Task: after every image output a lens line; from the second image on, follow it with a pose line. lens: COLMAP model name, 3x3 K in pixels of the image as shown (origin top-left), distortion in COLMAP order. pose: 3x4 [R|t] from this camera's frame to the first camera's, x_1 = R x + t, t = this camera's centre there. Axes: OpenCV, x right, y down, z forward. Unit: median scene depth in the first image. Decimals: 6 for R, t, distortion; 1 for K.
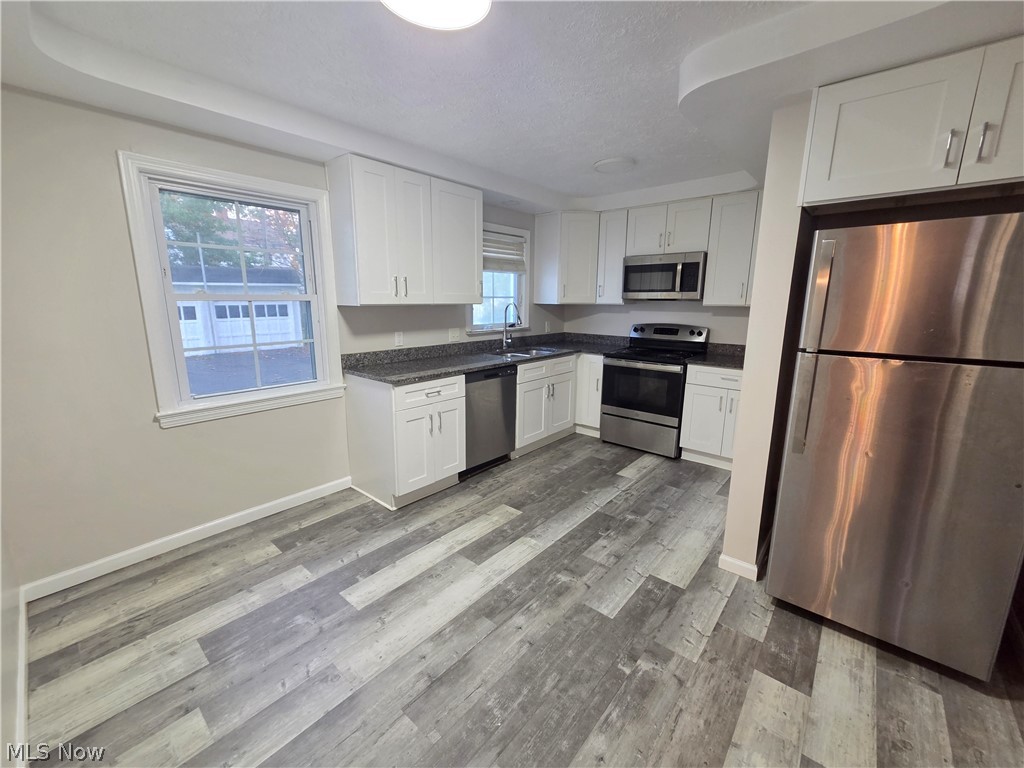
lens RADIAL K [[419.2, 0, 511.1], [0, 419.2, 380.3], [0, 0, 1]] dist [-0.000690, -0.000146]
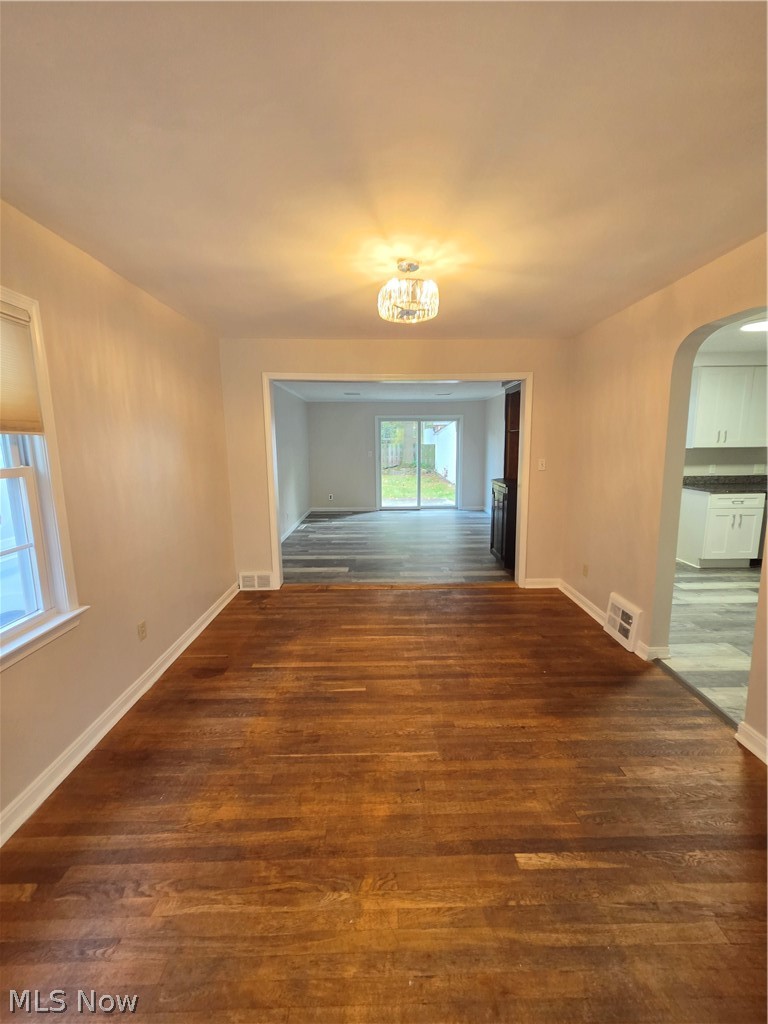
lens RADIAL K [[419.2, 0, 385.4], [0, 419.2, 506.1], [0, 0, 1]] dist [-0.000690, -0.000146]
pose [[0.660299, 0.100032, -0.744311, 0.112309], [-0.130242, 0.991324, 0.017688, 0.181781], [0.739623, 0.085262, 0.667598, -1.008179]]
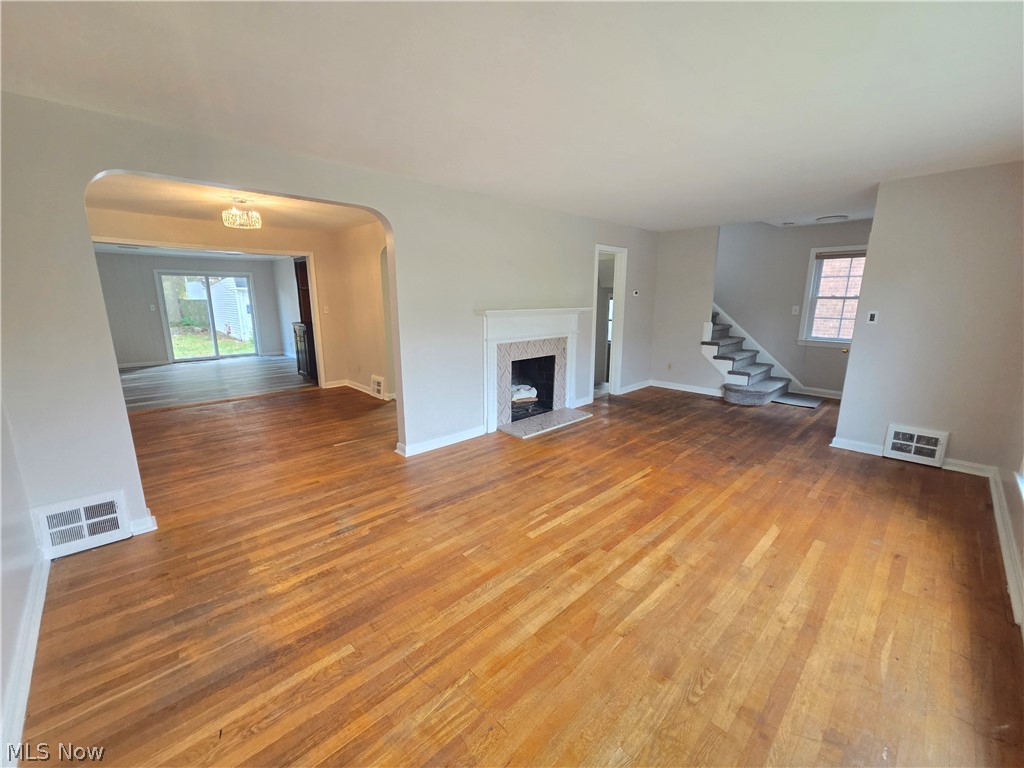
lens RADIAL K [[419.2, 0, 510.4], [0, 419.2, 383.8], [0, 0, 1]] dist [-0.000690, -0.000146]
pose [[0.995759, 0.011539, -0.091271, 0.618277], [-0.010569, 0.999883, 0.011102, 0.368955], [0.091389, -0.010090, 0.995764, -1.893340]]
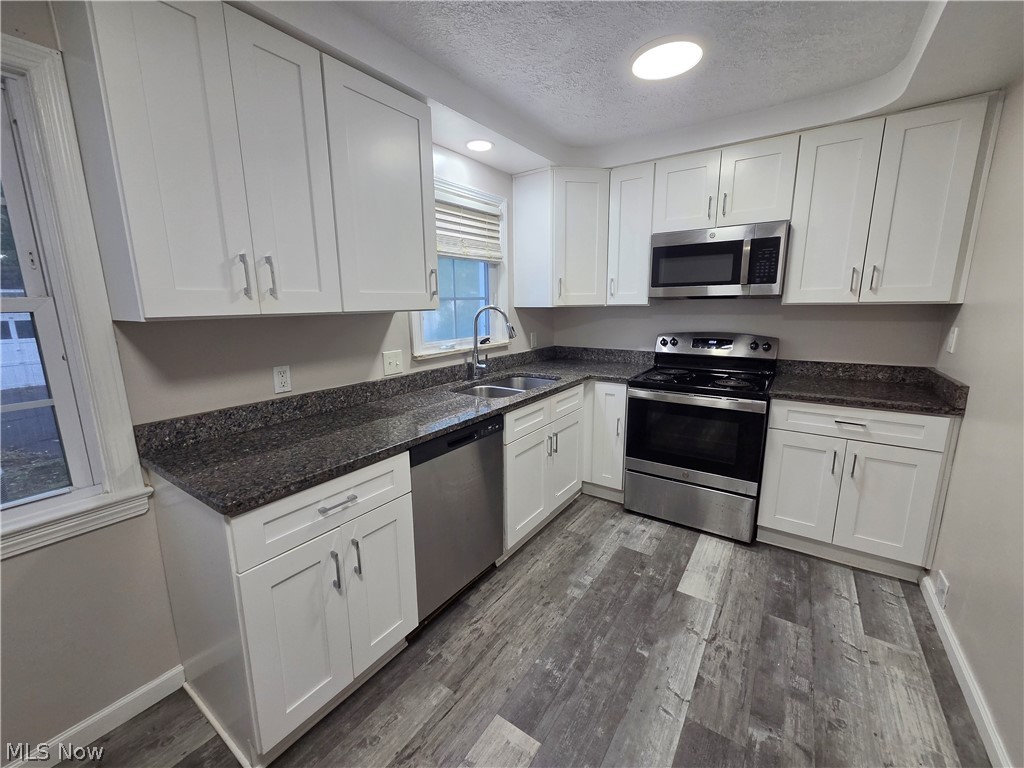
lens RADIAL K [[419.2, 0, 513.0], [0, 419.2, 379.6], [0, 0, 1]] dist [-0.000690, -0.000146]
pose [[0.993974, -0.037257, 0.103087, -0.034503], [0.038094, 0.999255, -0.006162, -0.090885], [-0.102780, 0.010052, 0.994653, 0.481292]]
